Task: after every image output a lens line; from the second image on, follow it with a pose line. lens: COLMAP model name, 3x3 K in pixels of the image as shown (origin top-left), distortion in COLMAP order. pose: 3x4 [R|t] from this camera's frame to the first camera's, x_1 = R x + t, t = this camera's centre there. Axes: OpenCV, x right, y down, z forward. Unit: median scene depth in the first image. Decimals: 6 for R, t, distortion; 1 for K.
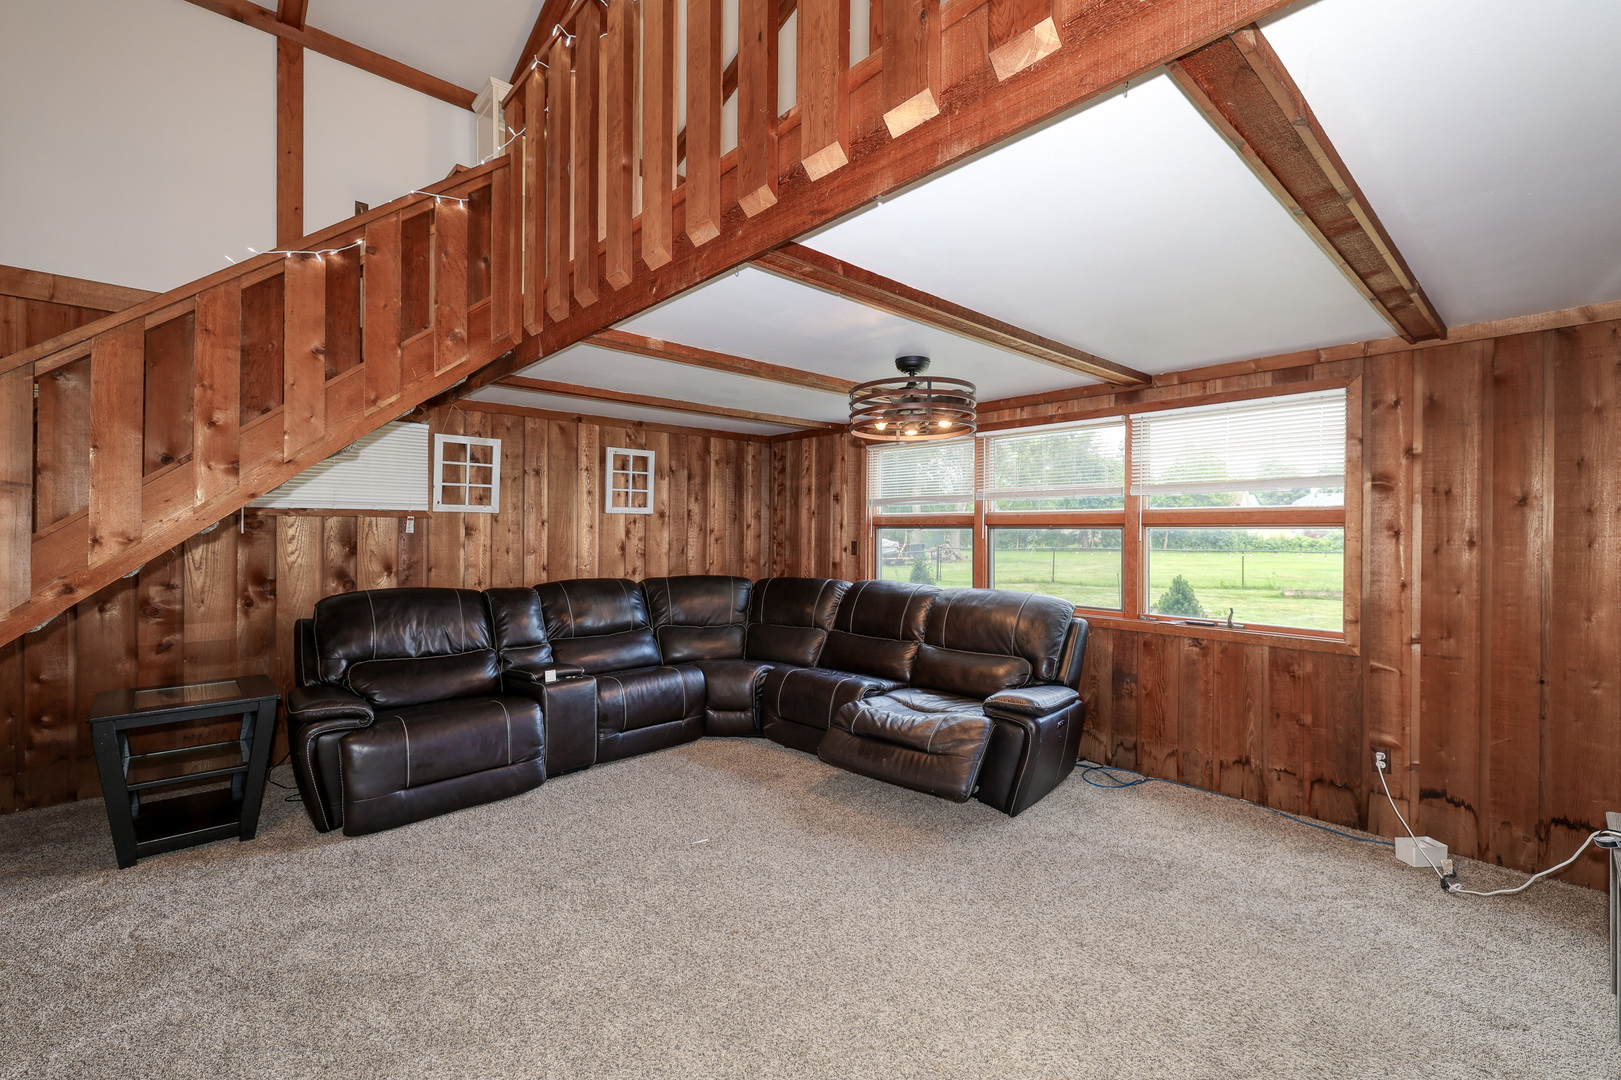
lens RADIAL K [[685.4, 0, 808.9], [0, 685.4, 529.0], [0, 0, 1]] dist [0.002426, -0.000231]
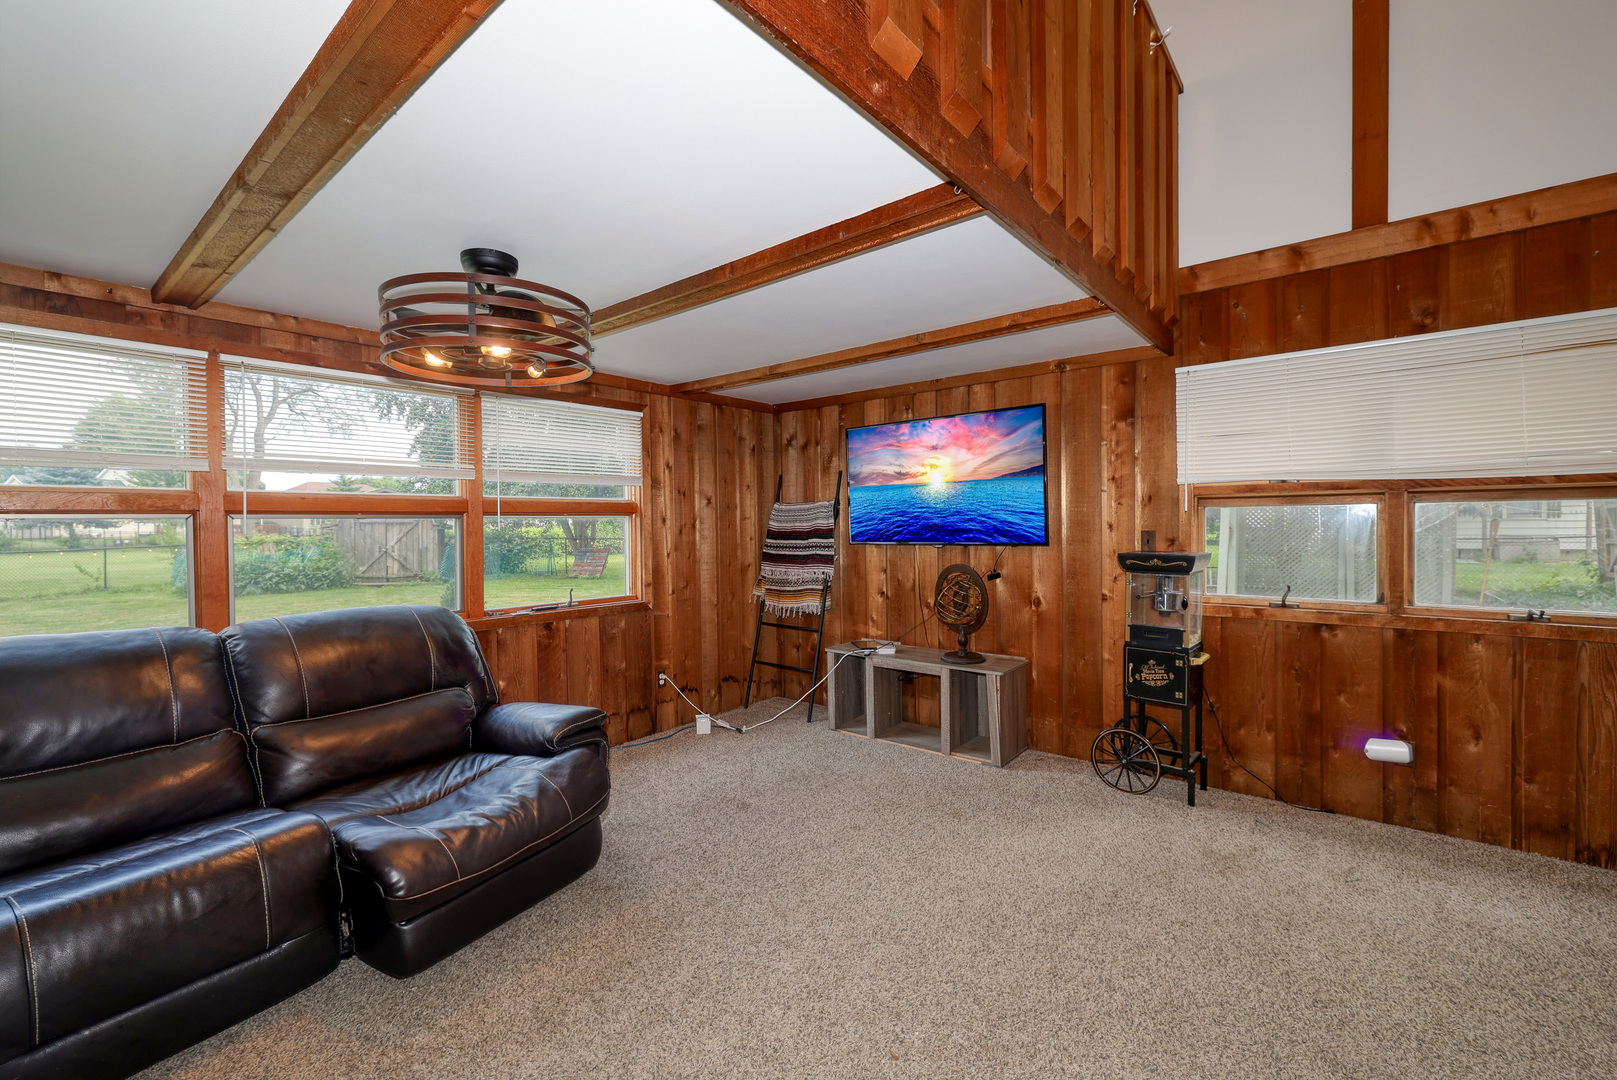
lens RADIAL K [[683.7, 0, 812.6], [0, 683.7, 532.6], [0, 0, 1]] dist [0.002426, -0.000231]
pose [[-0.148989, -0.022127, 0.988591, -0.567148], [0.004118, 0.999727, 0.022996, 0.000551], [-0.988830, 0.007498, -0.148857, 0.830367]]
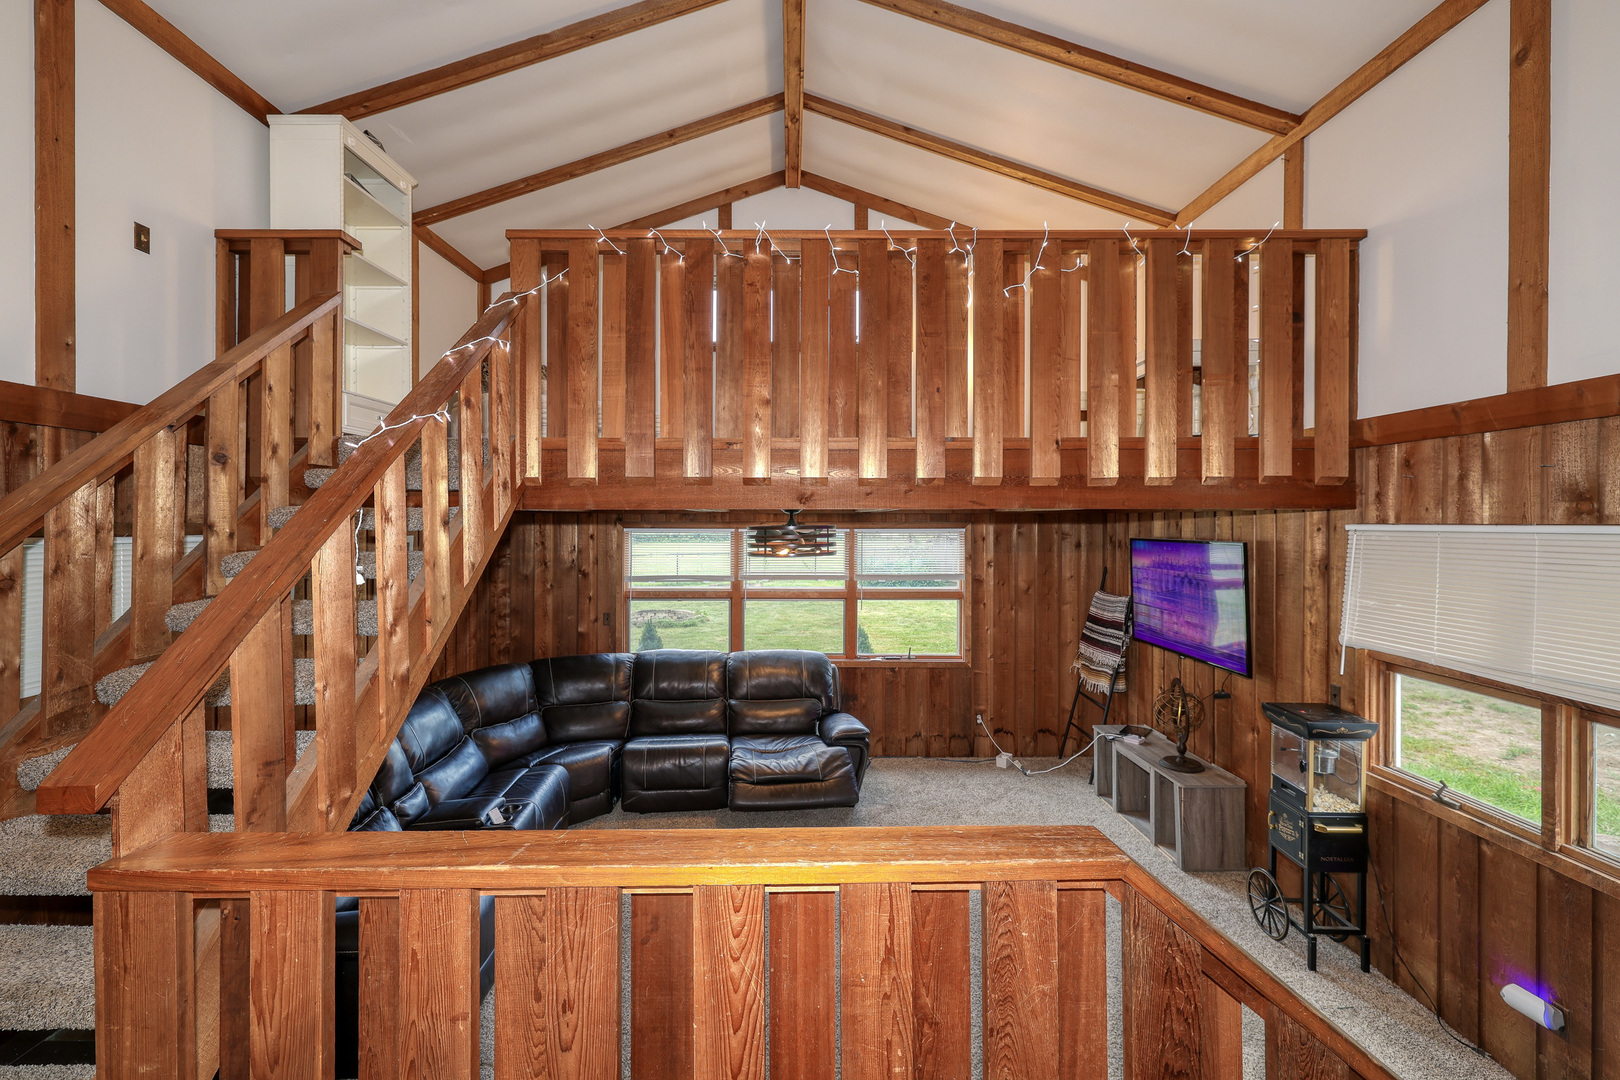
lens RADIAL K [[684.9, 0, 787.3], [0, 684.9, 517.2], [0, 0, 1]] dist [0.002426, -0.000231]
pose [[0.676648, -0.005925, 0.736283, -0.916597], [0.003282, 0.999982, 0.005030, -0.237290], [-0.736300, -0.000987, 0.676655, 0.065100]]
